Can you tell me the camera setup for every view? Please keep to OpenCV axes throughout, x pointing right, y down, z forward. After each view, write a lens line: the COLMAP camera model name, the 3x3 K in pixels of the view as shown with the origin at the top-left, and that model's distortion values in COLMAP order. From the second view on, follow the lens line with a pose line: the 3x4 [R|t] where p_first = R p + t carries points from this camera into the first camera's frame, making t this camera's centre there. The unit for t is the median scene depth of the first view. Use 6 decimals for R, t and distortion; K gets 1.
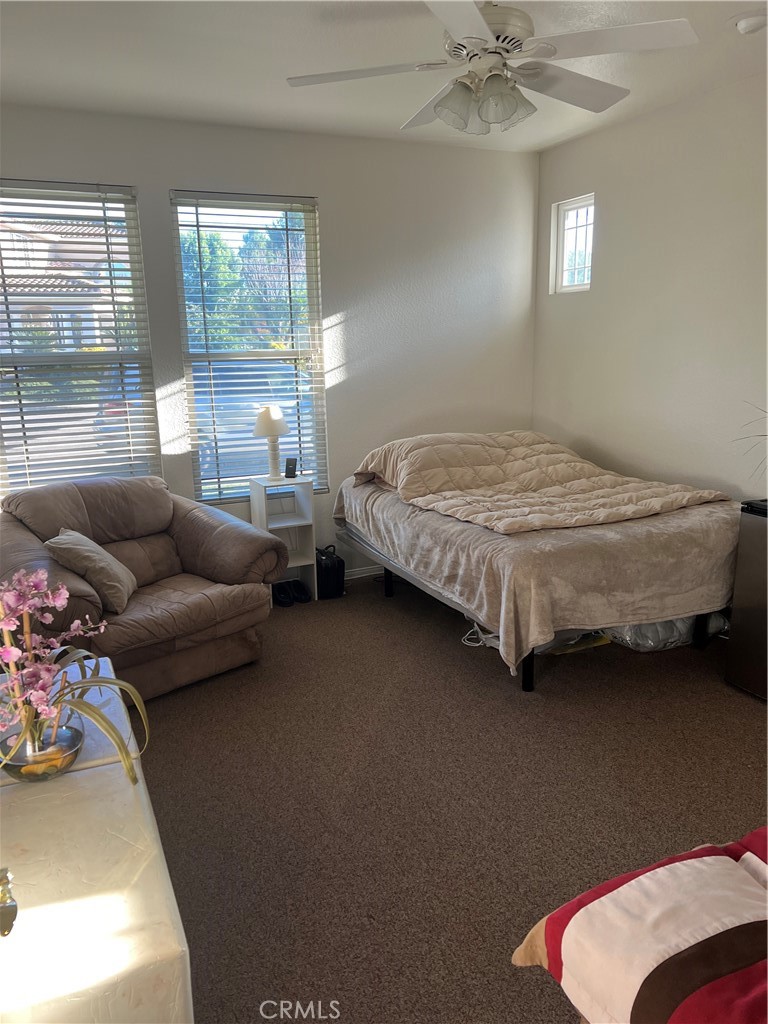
lens RADIAL K [[767.3, 0, 382.4], [0, 767.3, 523.1], [0, 0, 1]] dist [0.076561, -0.096042]
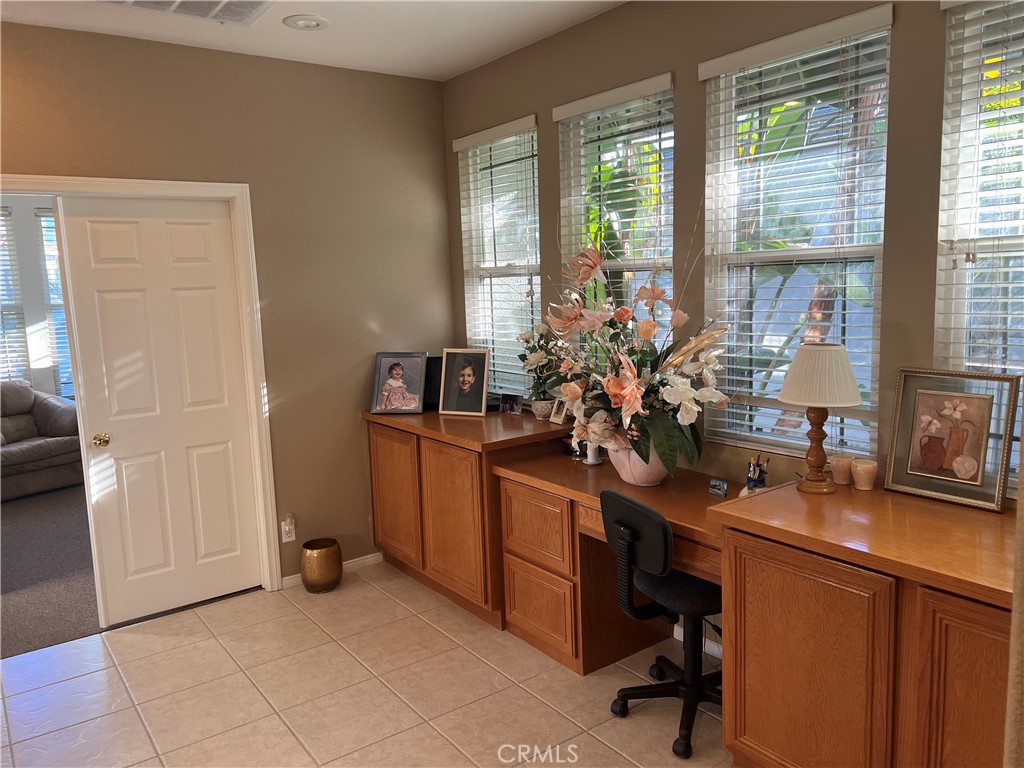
lens RADIAL K [[767.3, 0, 517.5], [0, 767.3, 394.2], [0, 0, 1]] dist [0.076561, -0.096042]
pose [[0.980563, -0.039244, 0.192238, 0.388467], [0.057104, 0.994459, -0.088264, 0.165103], [-0.187709, 0.097526, 0.977371, -0.750839]]
